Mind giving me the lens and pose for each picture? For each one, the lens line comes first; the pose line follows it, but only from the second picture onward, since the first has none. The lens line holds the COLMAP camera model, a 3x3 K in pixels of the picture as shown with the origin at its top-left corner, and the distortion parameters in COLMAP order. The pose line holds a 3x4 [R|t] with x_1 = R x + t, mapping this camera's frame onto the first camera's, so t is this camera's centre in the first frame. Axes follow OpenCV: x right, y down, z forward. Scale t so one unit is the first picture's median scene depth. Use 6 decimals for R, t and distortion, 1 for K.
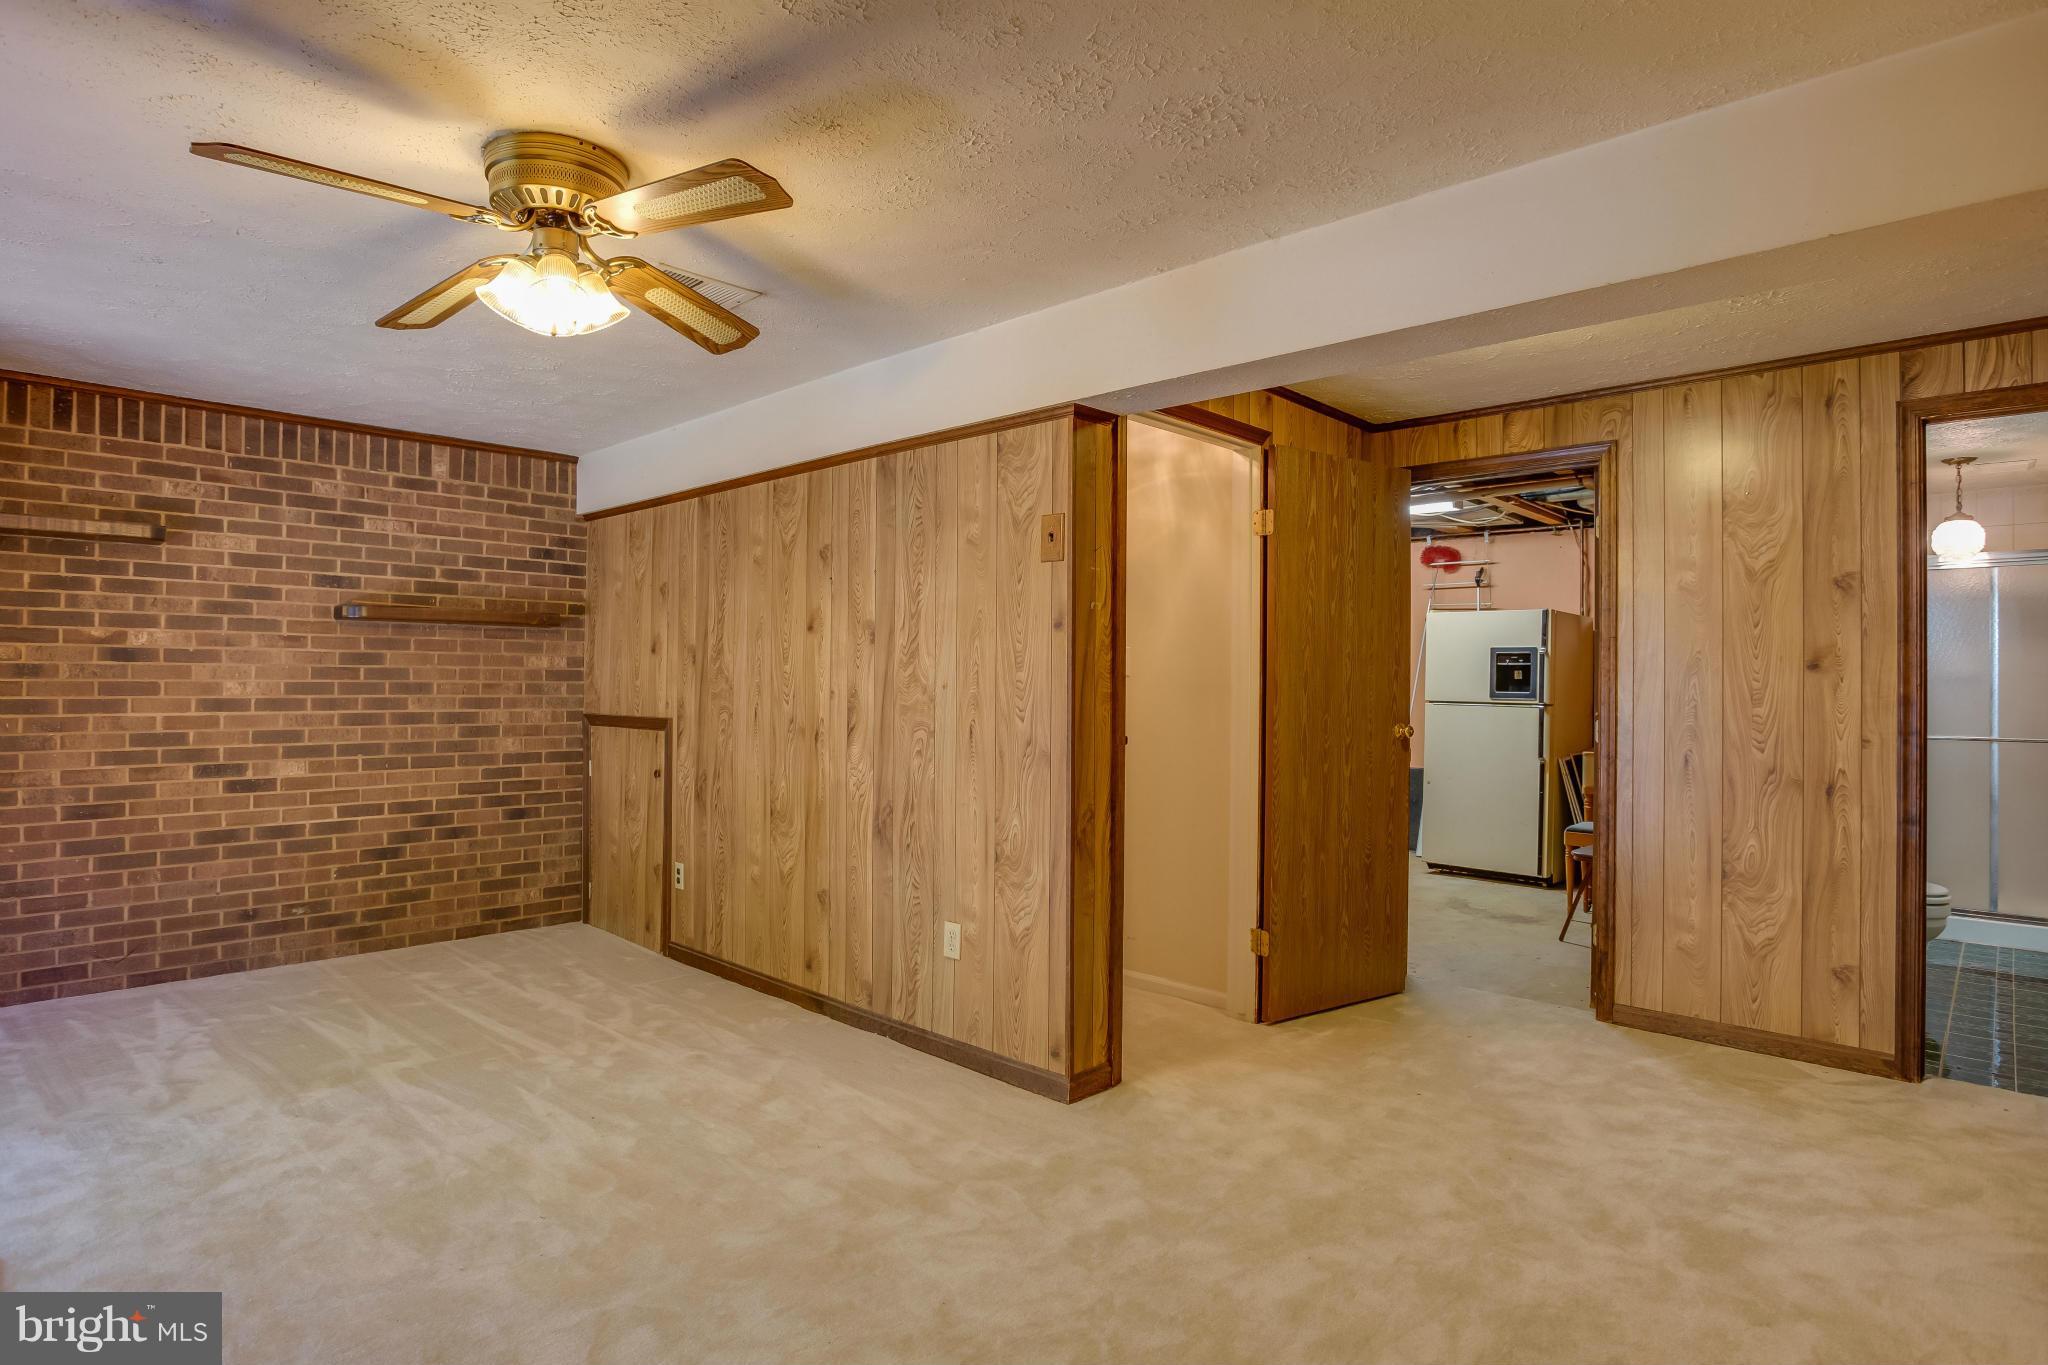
lens RADIAL K [[1037.7, 0, 1027.3], [0, 1037.7, 672.6], [0, 0, 1]] dist [-0.061582, 0.022024]
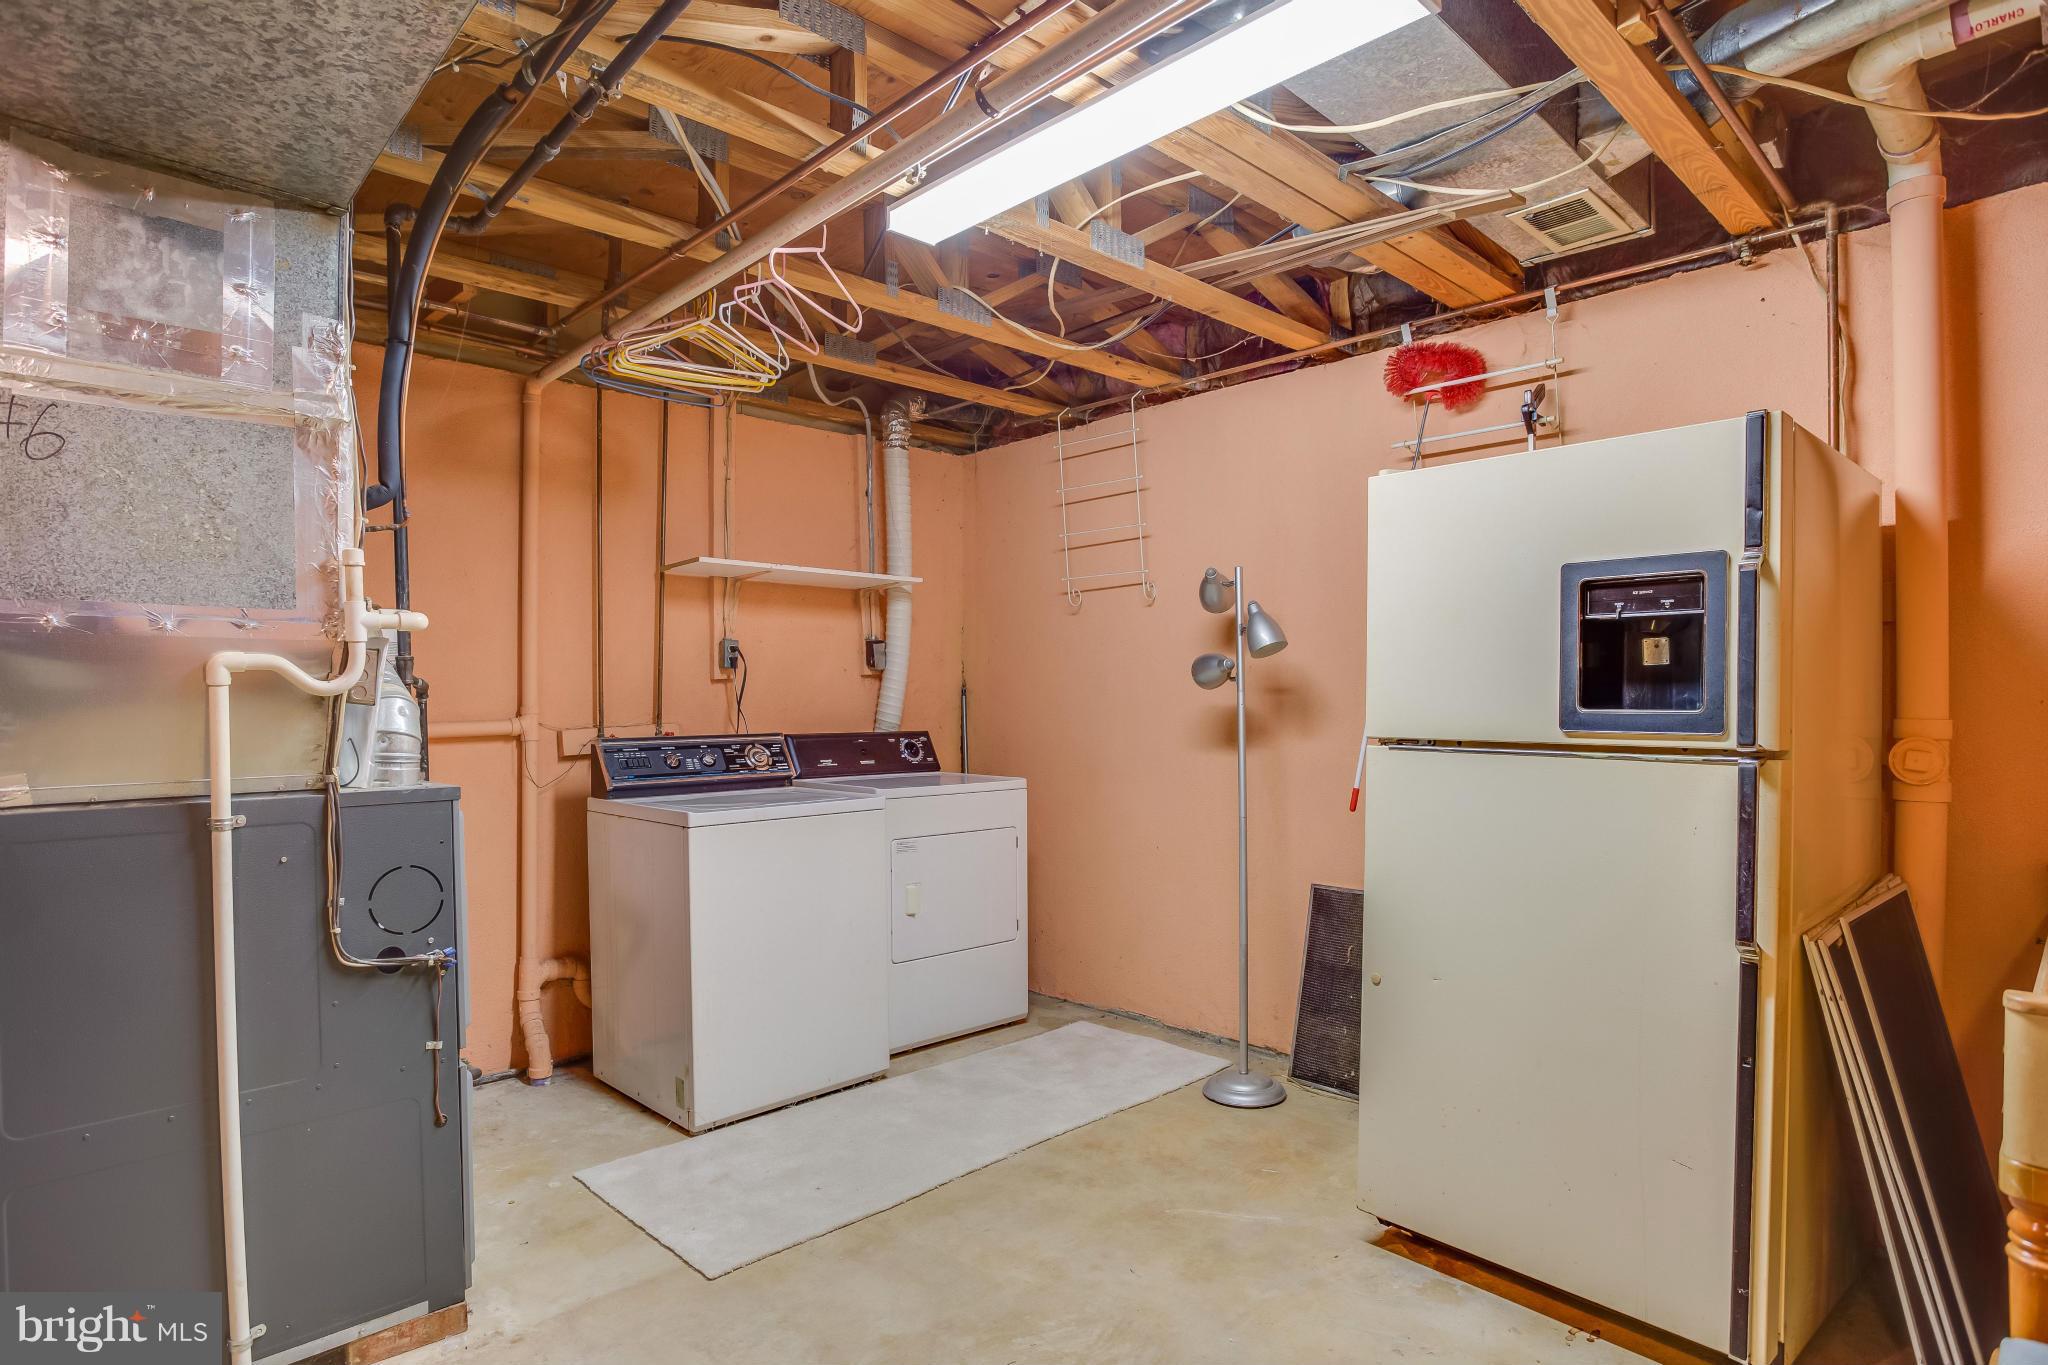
lens RADIAL K [[1037.7, 0, 1027.3], [0, 1037.7, 672.6], [0, 0, 1]] dist [-0.061582, 0.022024]
pose [[0.997755, -0.003967, -0.066857, 0.319834], [0.003832, 0.999990, -0.002139, 0.008766], [0.066865, 0.001878, 0.997760, 0.700119]]
